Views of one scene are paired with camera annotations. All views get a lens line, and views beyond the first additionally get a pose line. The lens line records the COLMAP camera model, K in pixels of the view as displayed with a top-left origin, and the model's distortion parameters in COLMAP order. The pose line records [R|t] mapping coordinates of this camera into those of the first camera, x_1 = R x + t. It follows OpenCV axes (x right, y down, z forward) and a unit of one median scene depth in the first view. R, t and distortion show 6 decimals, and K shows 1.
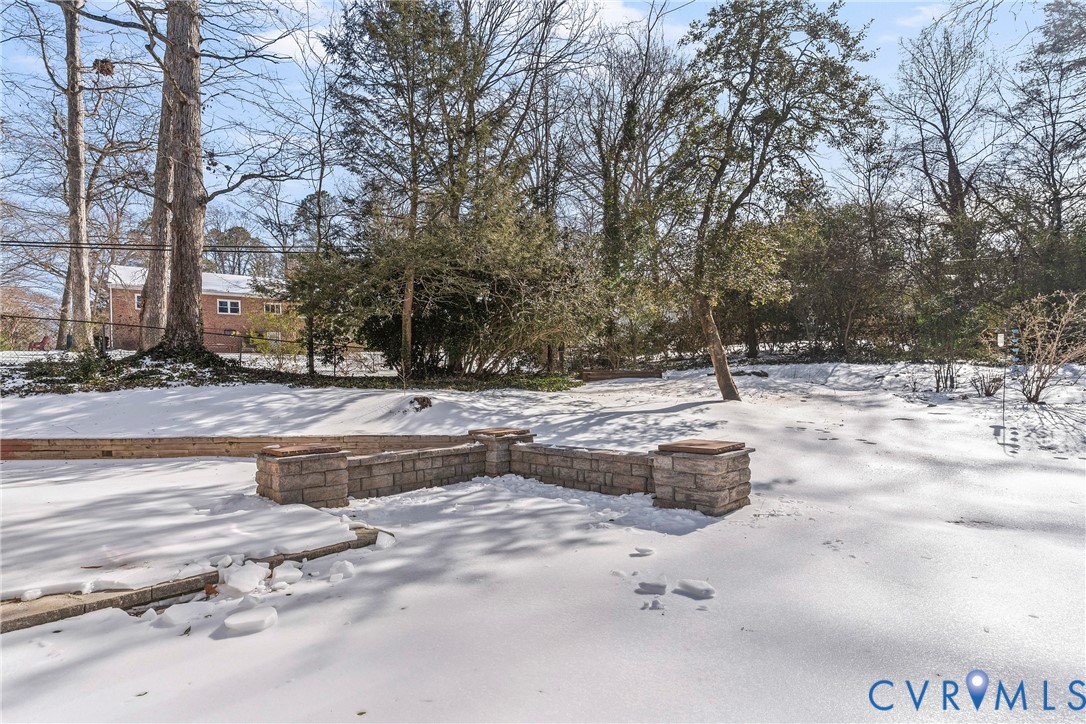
lens RADIAL K [[536.2, 0, 545.0], [0, 536.2, 381.7], [0, 0, 1]] dist [-0.000429, -0.000067]
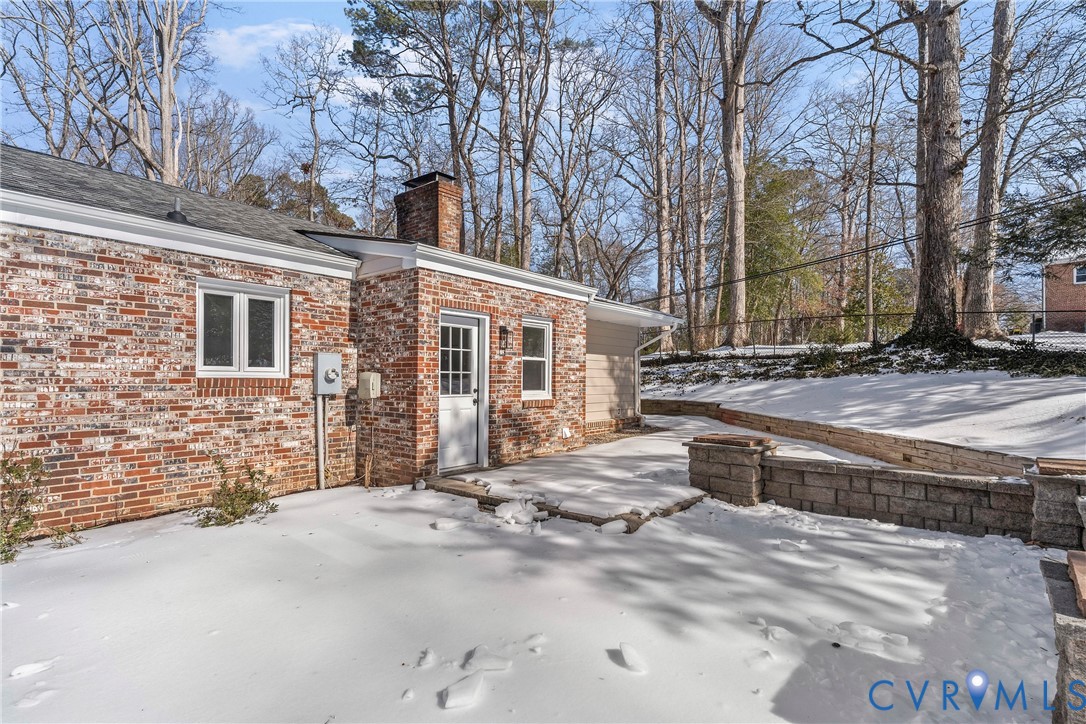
lens RADIAL K [[536.2, 0, 545.0], [0, 536.2, 381.7], [0, 0, 1]] dist [-0.000429, -0.000067]
pose [[0.073120, 0.025168, -0.997005, 0.679209], [0.003800, 0.999667, 0.025514, -0.011728], [0.997316, -0.005654, 0.073000, 0.751911]]
